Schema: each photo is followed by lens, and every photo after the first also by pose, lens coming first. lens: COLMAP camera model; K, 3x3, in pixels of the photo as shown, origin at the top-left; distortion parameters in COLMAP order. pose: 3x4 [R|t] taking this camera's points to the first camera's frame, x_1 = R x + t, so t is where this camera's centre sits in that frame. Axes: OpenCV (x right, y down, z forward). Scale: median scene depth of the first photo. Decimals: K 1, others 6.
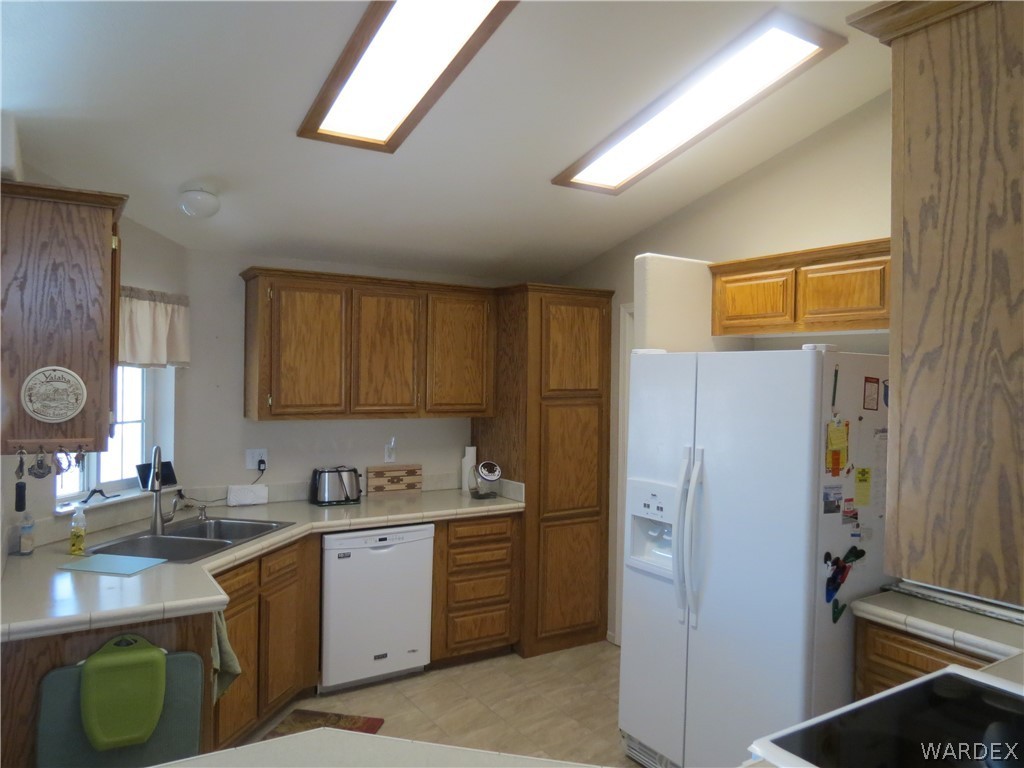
lens RADIAL K [[728.3, 0, 512.0], [0, 728.3, 384.0], [0, 0, 1]] dist [-0.032331, 0.001811]
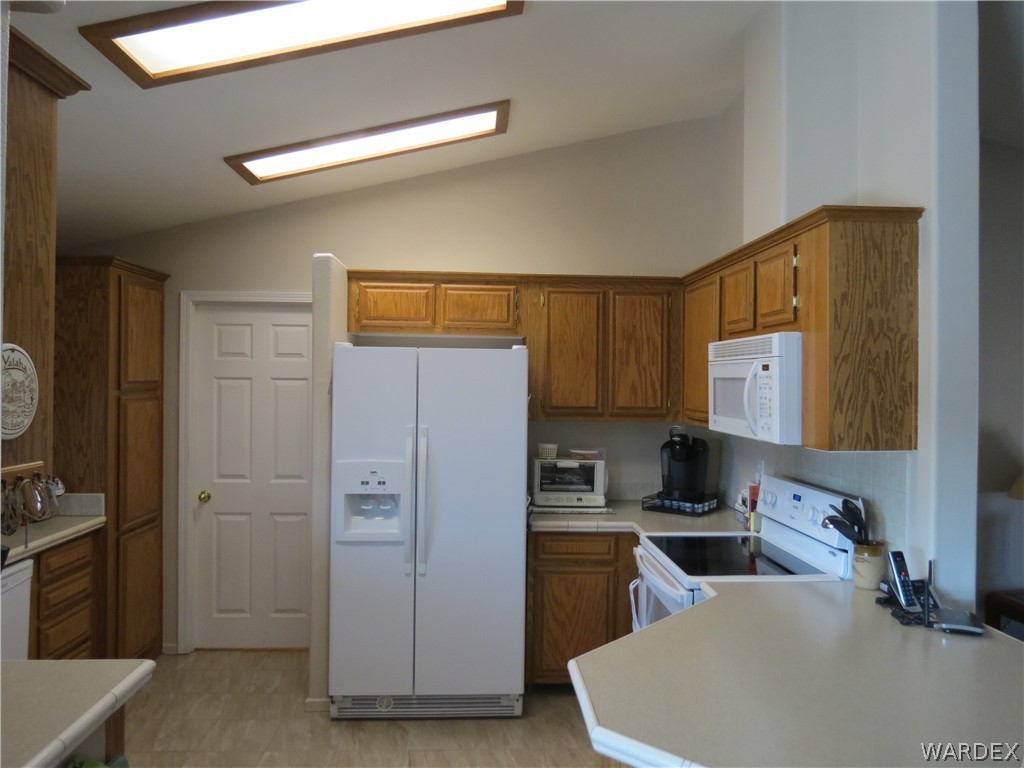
lens RADIAL K [[724.2, 0, 512.0], [0, 724.2, 384.0], [0, 0, 1]] dist [-0.046290, 0.001720]
pose [[0.479636, -0.006413, 0.877444, -0.700479], [0.004615, 0.999978, 0.004786, 0.011911], [-0.877455, 0.001754, 0.479655, 0.278662]]
